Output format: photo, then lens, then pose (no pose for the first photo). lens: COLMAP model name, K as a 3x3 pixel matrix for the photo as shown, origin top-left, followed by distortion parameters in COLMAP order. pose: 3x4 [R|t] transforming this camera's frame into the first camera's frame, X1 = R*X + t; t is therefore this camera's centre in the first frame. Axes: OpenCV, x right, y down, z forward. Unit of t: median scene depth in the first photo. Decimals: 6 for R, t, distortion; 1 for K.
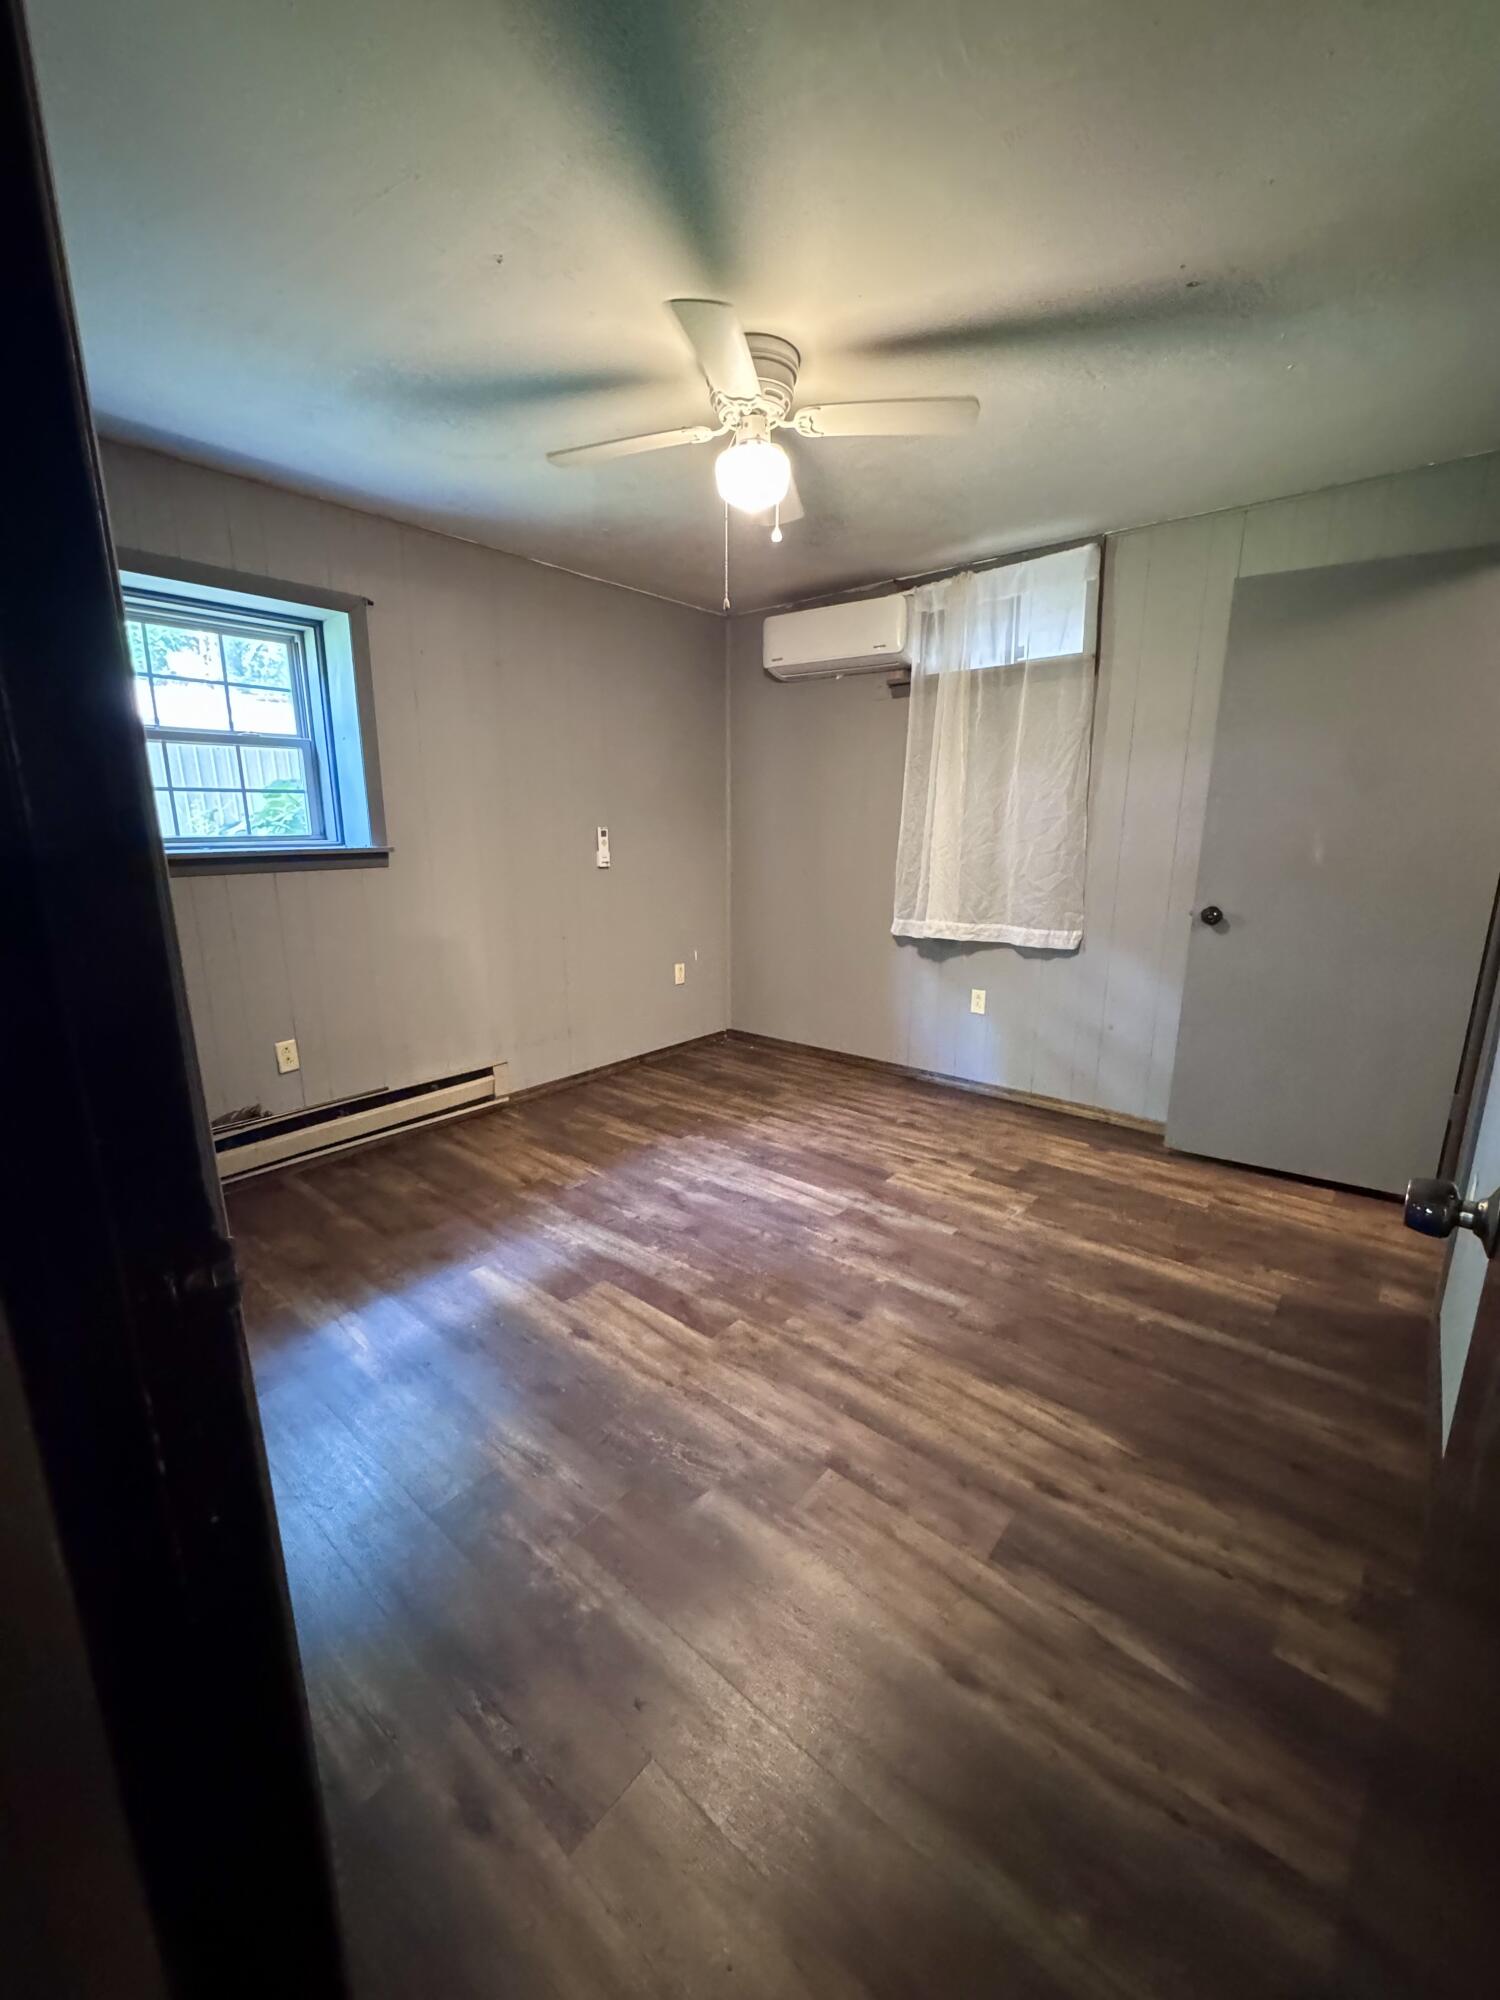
lens RADIAL K [[801.3, 0, 748.2], [0, 801.3, 998.4], [0, 0, 1]] dist [-0.002627, 0.000130]
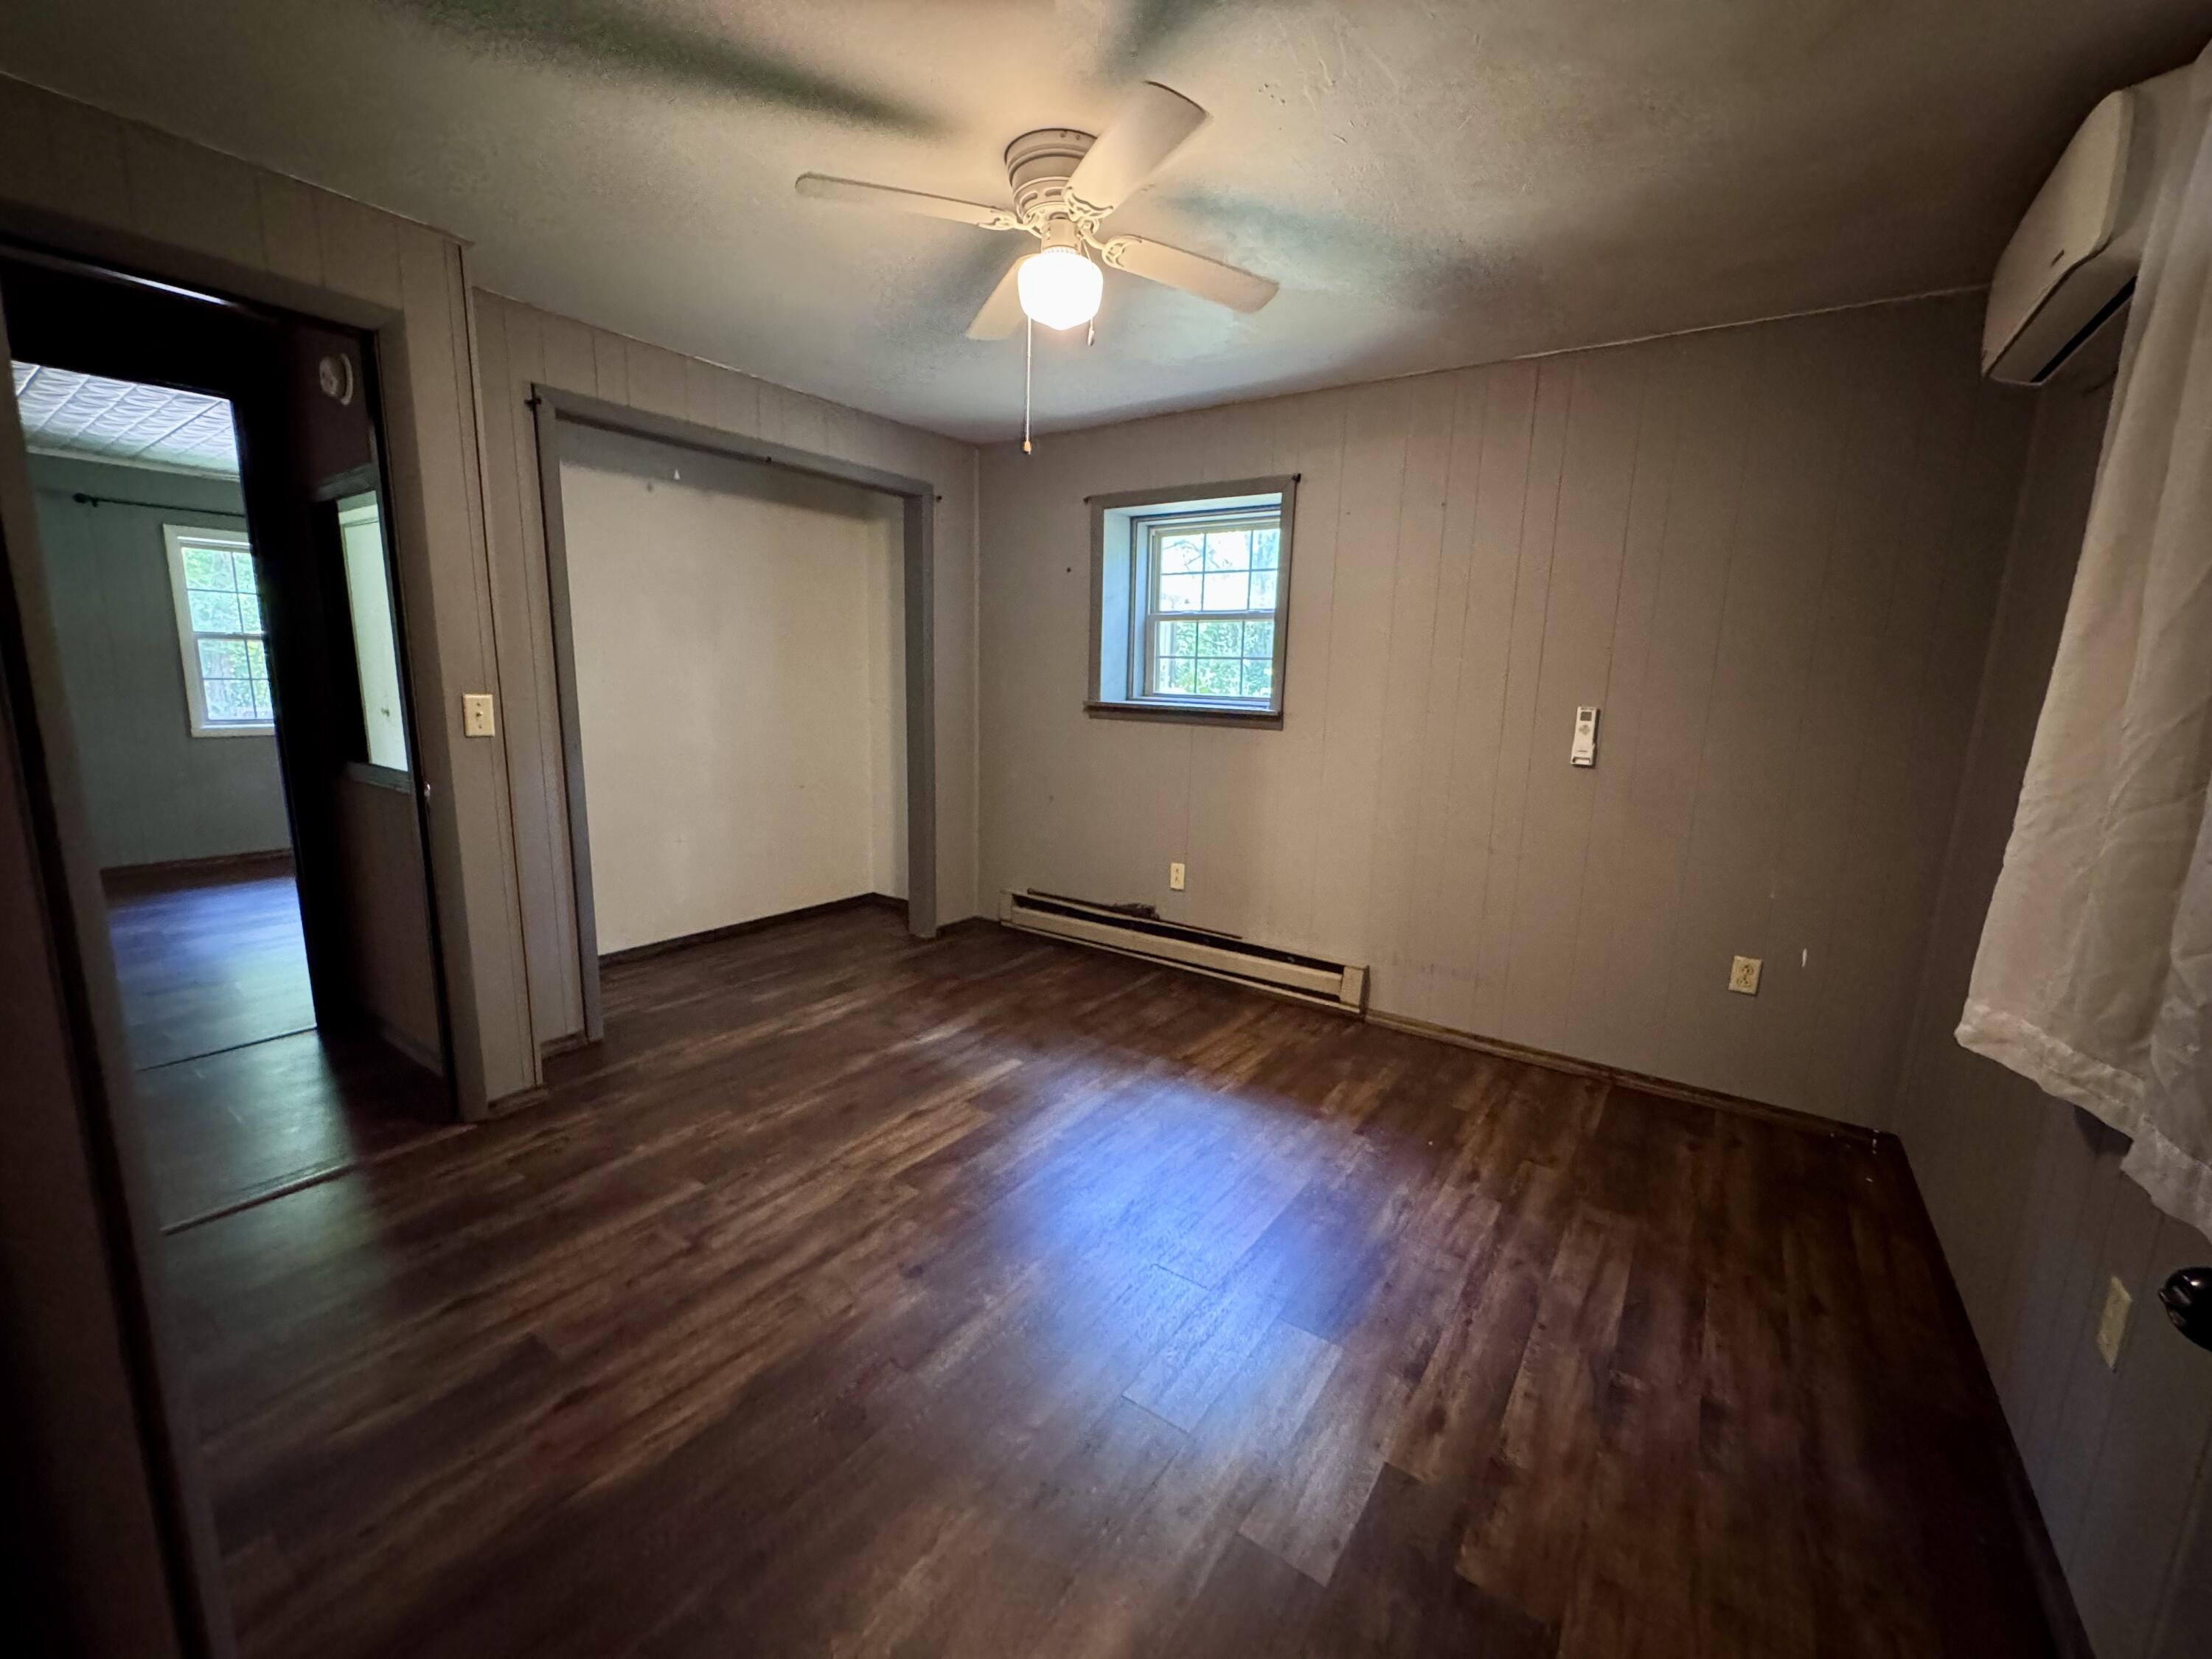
lens RADIAL K [[886.2, 0, 1101.8], [0, 886.2, 833.2], [0, 0, 1]] dist [-0.002627, 0.000130]
pose [[0.092686, 0.180532, -0.979192, 0.664739], [-0.249906, 0.956165, 0.152631, -0.155023], [0.963824, 0.230559, 0.133739, 0.663801]]
